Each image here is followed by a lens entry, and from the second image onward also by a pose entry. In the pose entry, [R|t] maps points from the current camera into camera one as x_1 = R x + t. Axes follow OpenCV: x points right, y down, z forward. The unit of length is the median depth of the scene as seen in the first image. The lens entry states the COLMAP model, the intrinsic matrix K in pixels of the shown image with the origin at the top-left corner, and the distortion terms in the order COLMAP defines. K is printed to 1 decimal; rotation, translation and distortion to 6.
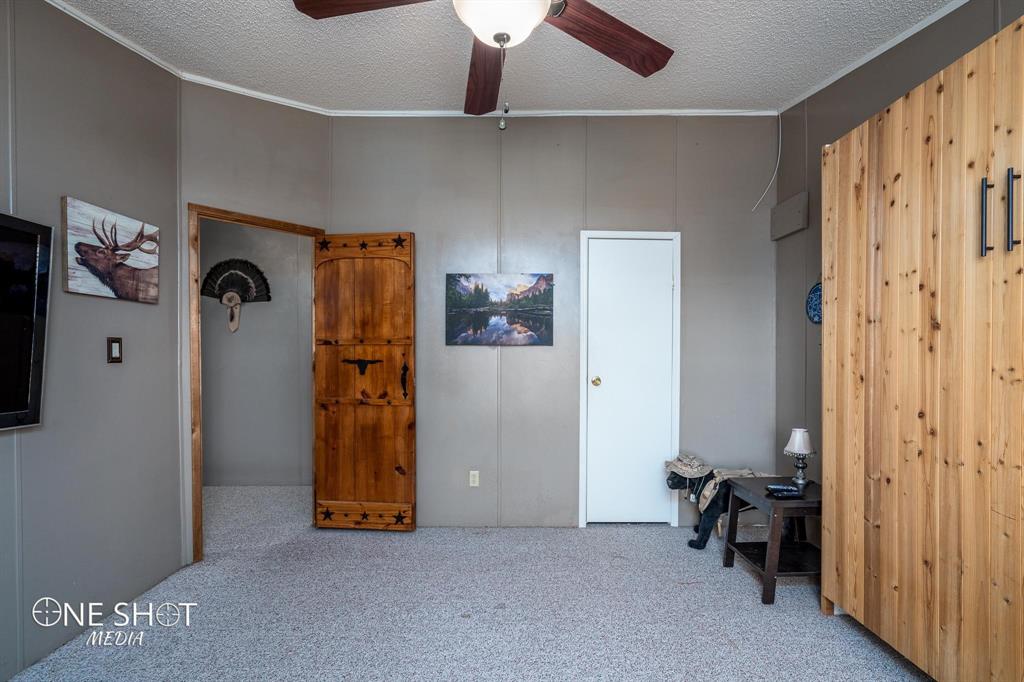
lens RADIAL K [[486.3, 0, 526.8], [0, 486.3, 362.1], [0, 0, 1]] dist [0.002640, 0.000915]
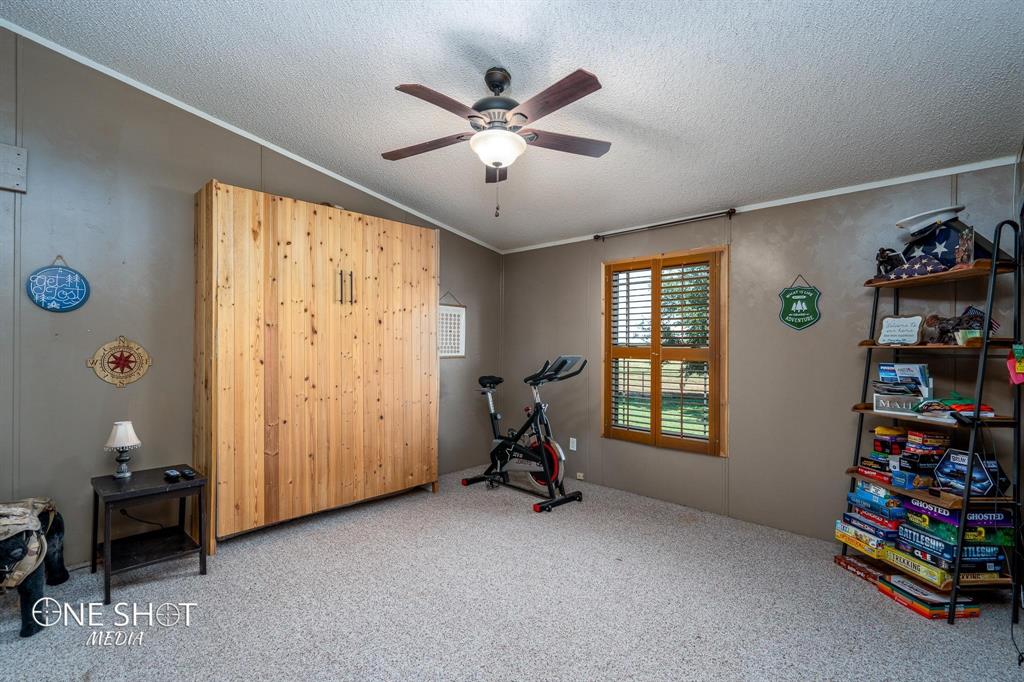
lens RADIAL K [[486.3, 0, 503.6], [0, 486.3, 341.1], [0, 0, 1]] dist [0.002640, 0.000915]
pose [[-0.710398, 0.002673, 0.703795, -0.953161], [0.004404, 0.999990, 0.000647, -0.031176], [-0.703787, 0.003559, -0.710403, 1.637360]]
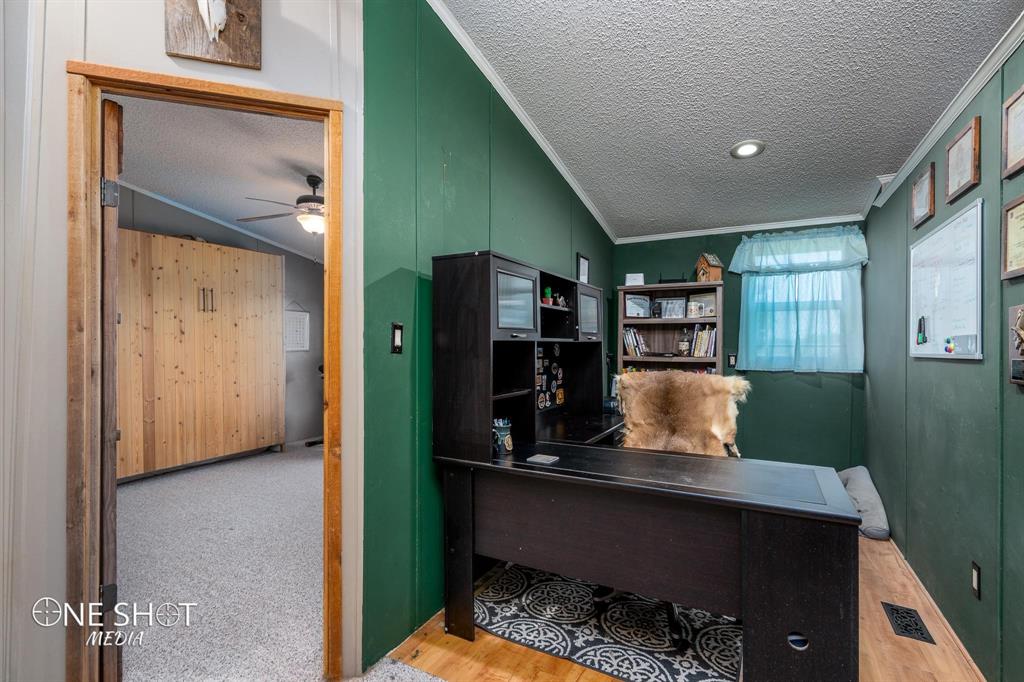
lens RADIAL K [[486.3, 0, 514.8], [0, 486.3, 342.8], [0, 0, 1]] dist [0.002640, 0.000915]
pose [[-0.875160, 0.001297, 0.483833, -1.813677], [0.008063, 0.999897, 0.011904, -0.032618], [-0.483767, 0.014319, -0.875080, 2.170164]]
